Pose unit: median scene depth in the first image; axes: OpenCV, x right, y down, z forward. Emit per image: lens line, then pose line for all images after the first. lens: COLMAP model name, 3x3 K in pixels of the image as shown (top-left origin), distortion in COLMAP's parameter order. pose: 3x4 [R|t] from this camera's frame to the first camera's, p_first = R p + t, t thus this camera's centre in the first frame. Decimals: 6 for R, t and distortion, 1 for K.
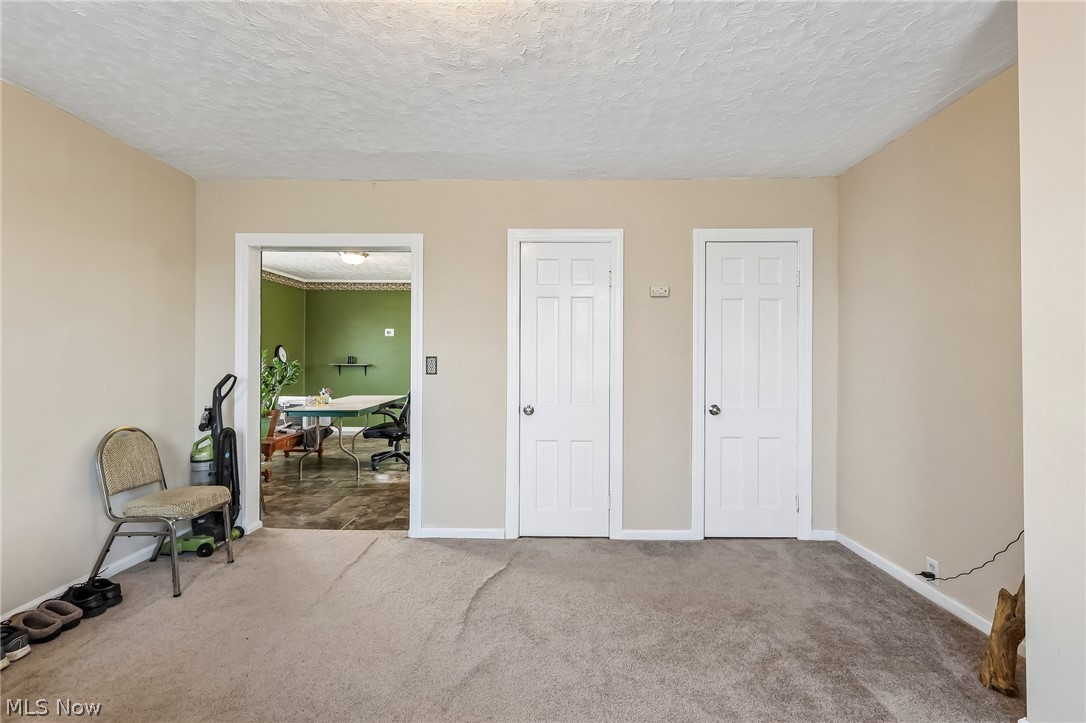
lens RADIAL K [[507.1, 0, 542.0], [0, 507.1, 352.7], [0, 0, 1]] dist [0.008226, -0.000444]
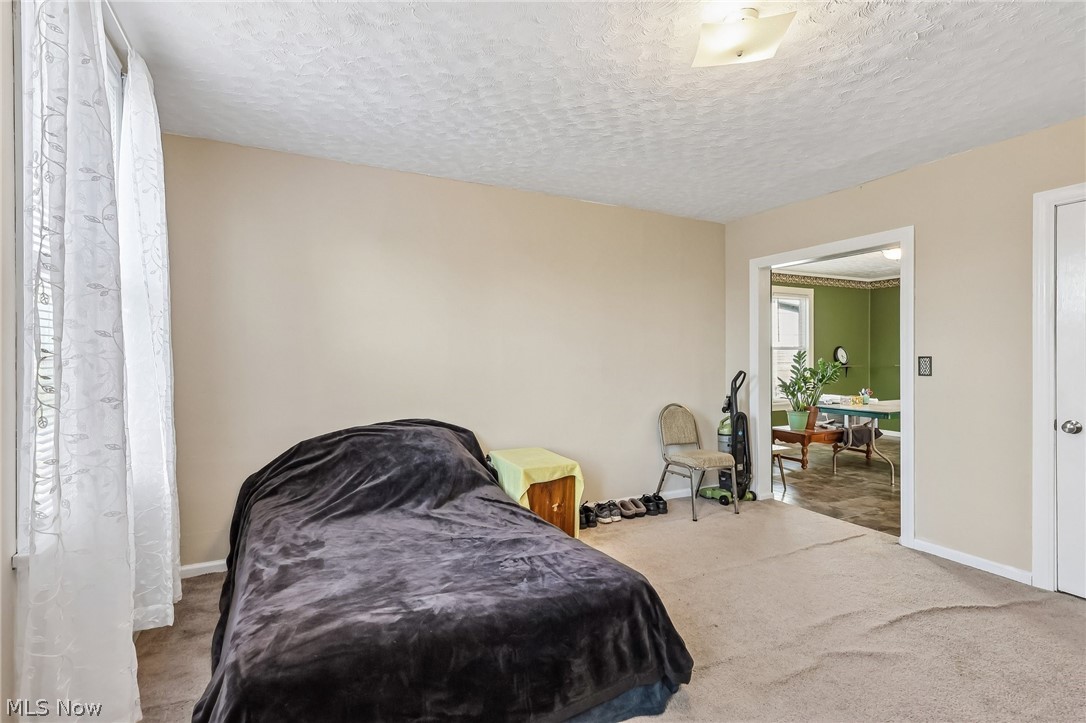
lens RADIAL K [[507.1, 0, 545.7], [0, 507.1, 360.7], [0, 0, 1]] dist [0.008226, -0.000444]
pose [[0.468734, 0.002000, -0.883337, 0.295948], [0.009633, 0.999926, 0.007375, 0.002185], [0.883287, -0.011967, 0.468680, -0.044742]]
